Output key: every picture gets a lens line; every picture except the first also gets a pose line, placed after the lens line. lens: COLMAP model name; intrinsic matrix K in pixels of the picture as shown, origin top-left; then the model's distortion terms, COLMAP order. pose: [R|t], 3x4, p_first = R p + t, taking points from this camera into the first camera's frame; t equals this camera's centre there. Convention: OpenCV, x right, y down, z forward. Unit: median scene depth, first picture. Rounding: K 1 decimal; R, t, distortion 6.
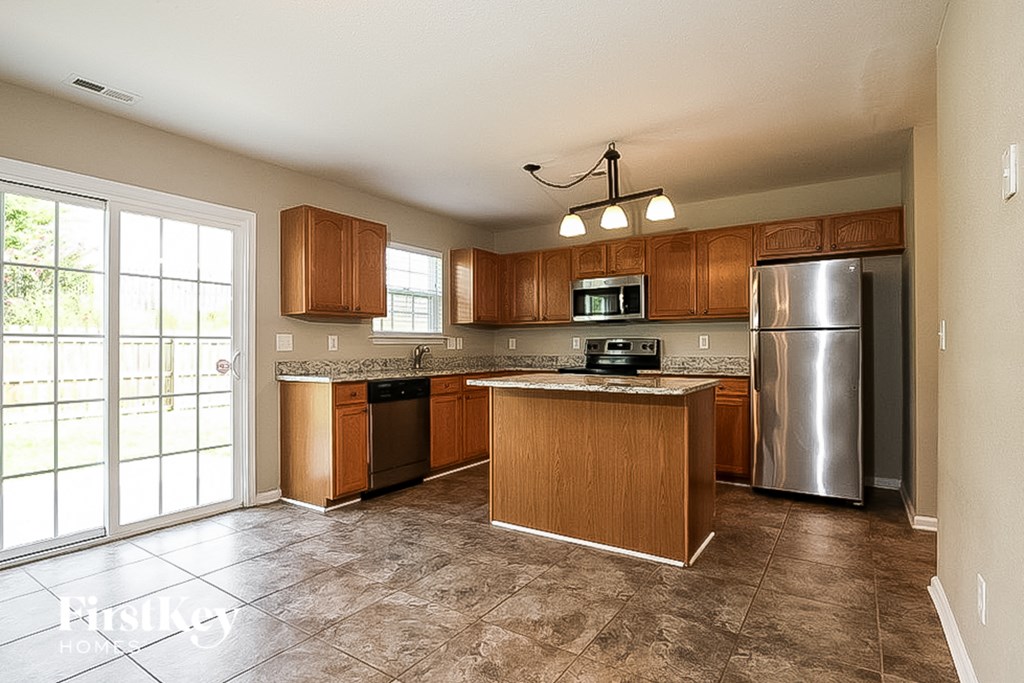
lens RADIAL K [[513.4, 0, 502.2], [0, 513.4, 344.2], [0, 0, 1]] dist [0.000286, 0.000175]
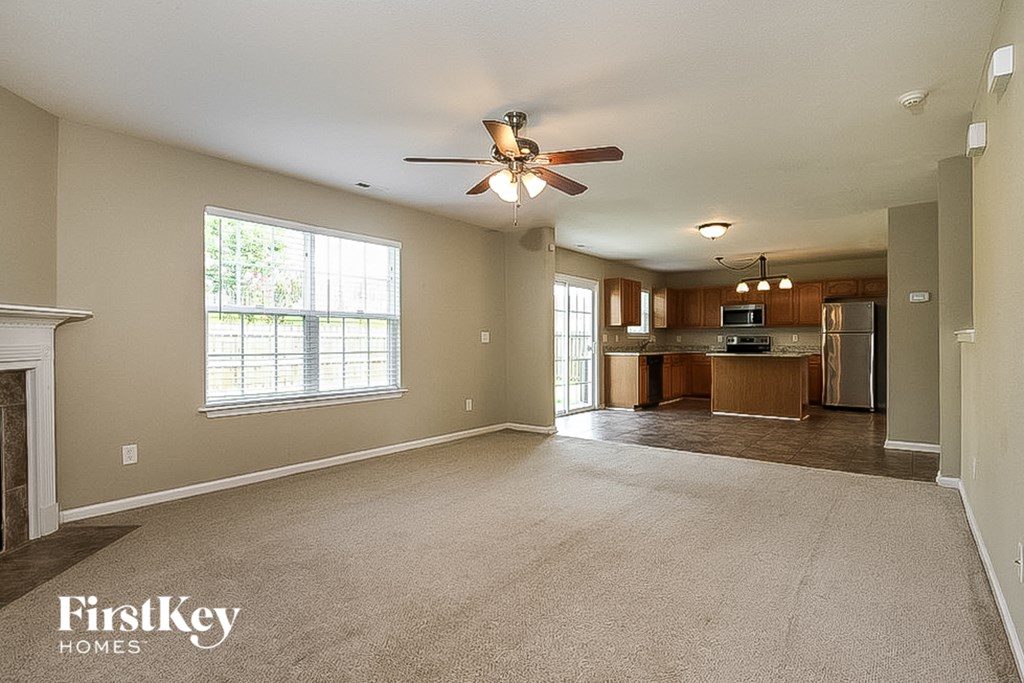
lens RADIAL K [[512.3, 0, 512.0], [0, 512.3, 341.5], [0, 0, 1]] dist [-0.002366, -0.000155]
pose [[0.998109, 0.003668, -0.061357, -0.677855], [-0.003270, 0.999973, 0.006594, -0.001598], [0.061379, -0.006381, 0.998094, -1.215190]]
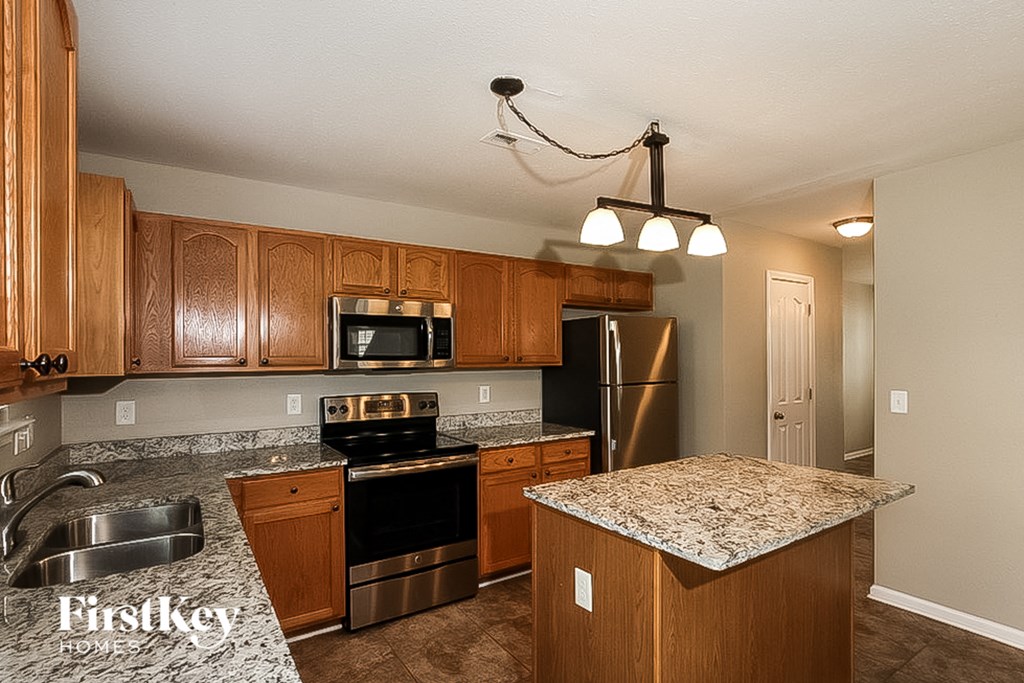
lens RADIAL K [[512.3, 0, 512.0], [0, 512.3, 341.5], [0, 0, 1]] dist [-0.002366, -0.000155]
pose [[0.384859, 0.024178, 0.922659, -0.395415], [-0.000400, 0.999661, -0.026029, -0.079239], [-0.922975, 0.009648, 0.384738, 0.791412]]
